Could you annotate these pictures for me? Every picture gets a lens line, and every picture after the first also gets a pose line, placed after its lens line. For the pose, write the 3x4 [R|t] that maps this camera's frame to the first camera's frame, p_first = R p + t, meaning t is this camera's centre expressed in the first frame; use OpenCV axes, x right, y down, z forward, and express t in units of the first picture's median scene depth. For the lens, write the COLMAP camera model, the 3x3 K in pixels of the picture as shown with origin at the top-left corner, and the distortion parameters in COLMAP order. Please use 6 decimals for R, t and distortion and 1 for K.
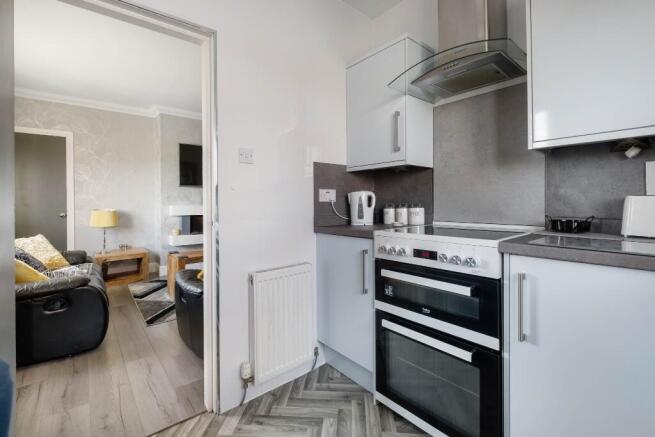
lens RADIAL K [[287.2, 0, 316.1], [0, 287.2, 200.5], [0, 0, 1]] dist [0.002584, -0.001748]
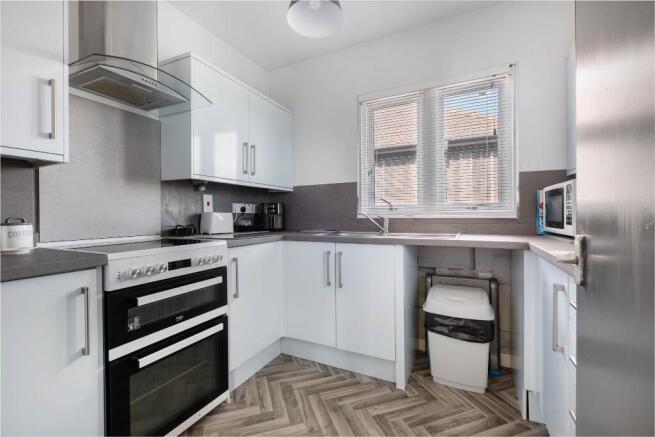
lens RADIAL K [[287.2, 0, 326.9], [0, 287.2, 217.3], [0, 0, 1]] dist [0.002584, -0.001748]
pose [[-0.416803, 0.007574, 0.908965, -0.736240], [0.005050, 0.999969, -0.006017, 0.023162], [-0.908983, 0.002083, -0.416829, 0.878350]]
